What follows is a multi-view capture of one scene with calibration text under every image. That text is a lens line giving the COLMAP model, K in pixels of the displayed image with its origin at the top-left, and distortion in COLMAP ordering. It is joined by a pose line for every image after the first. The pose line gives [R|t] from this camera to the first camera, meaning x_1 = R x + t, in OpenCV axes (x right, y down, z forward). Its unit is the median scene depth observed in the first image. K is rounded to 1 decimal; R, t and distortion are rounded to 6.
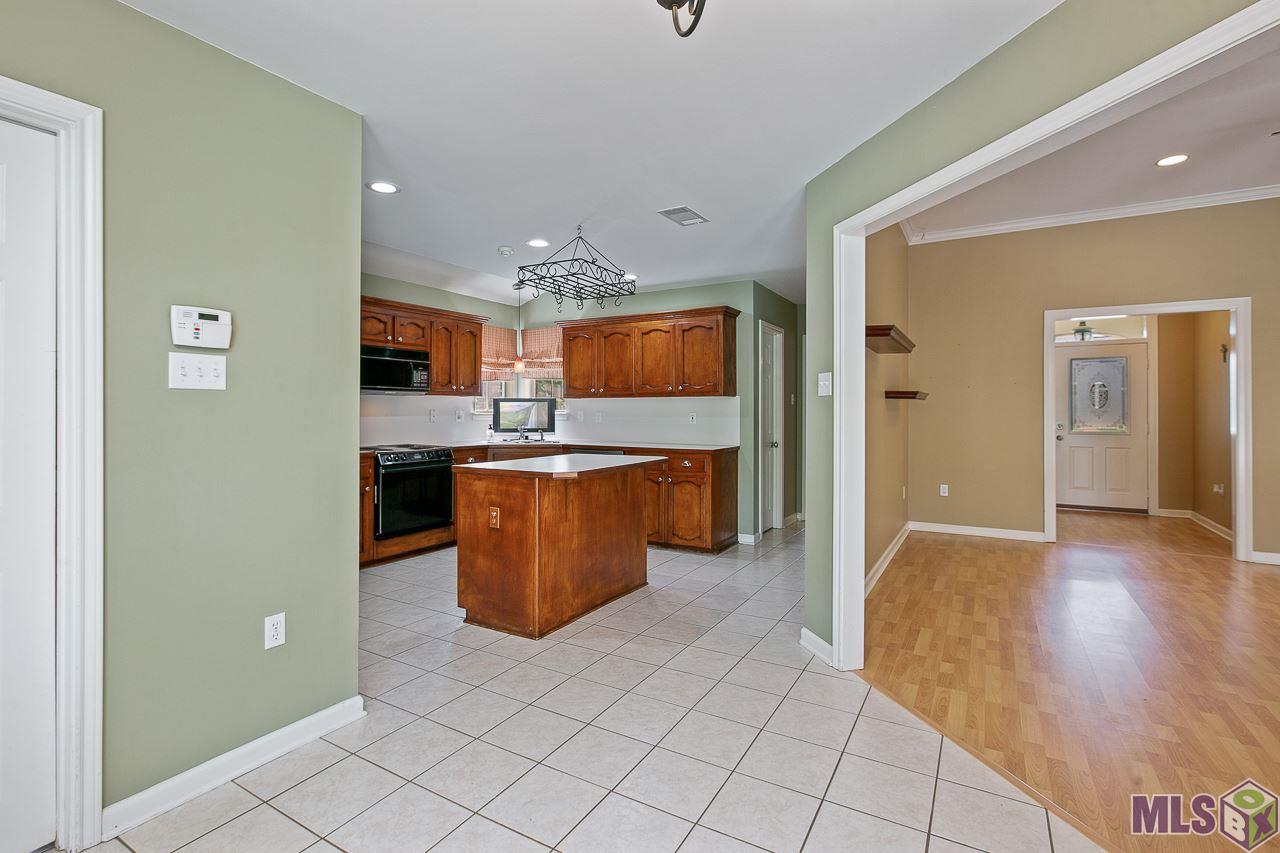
lens RADIAL K [[594.9, 0, 646.1], [0, 594.9, 412.7], [0, 0, 1]] dist [-0.002033, 0.005235]
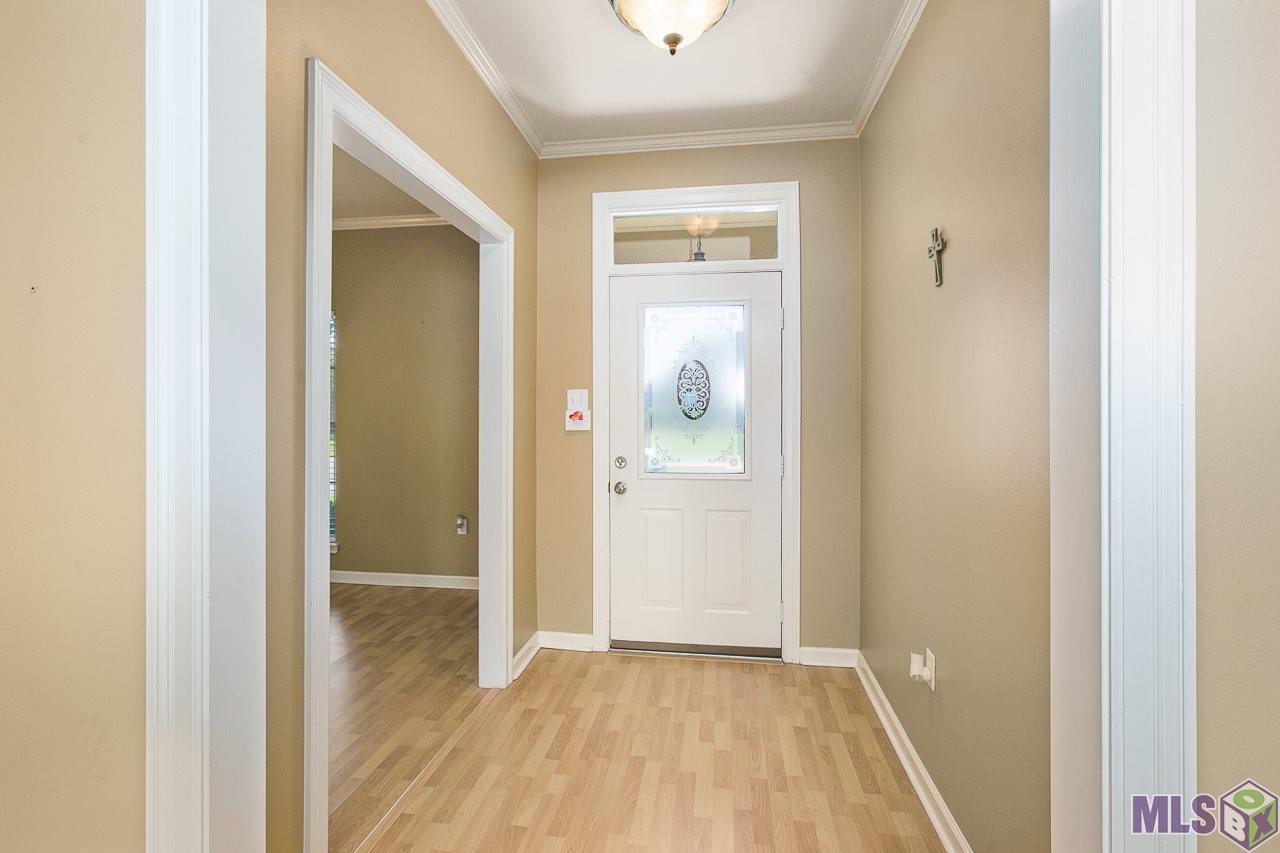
lens RADIAL K [[594.9, 0, 637.0], [0, 594.9, 428.7], [0, 0, 1]] dist [-0.002033, 0.005235]
pose [[0.927254, 0.007777, 0.374353, 0.576214], [-0.009209, 0.999956, 0.002037, -0.001531], [-0.374321, -0.005337, 0.927284, 0.630730]]
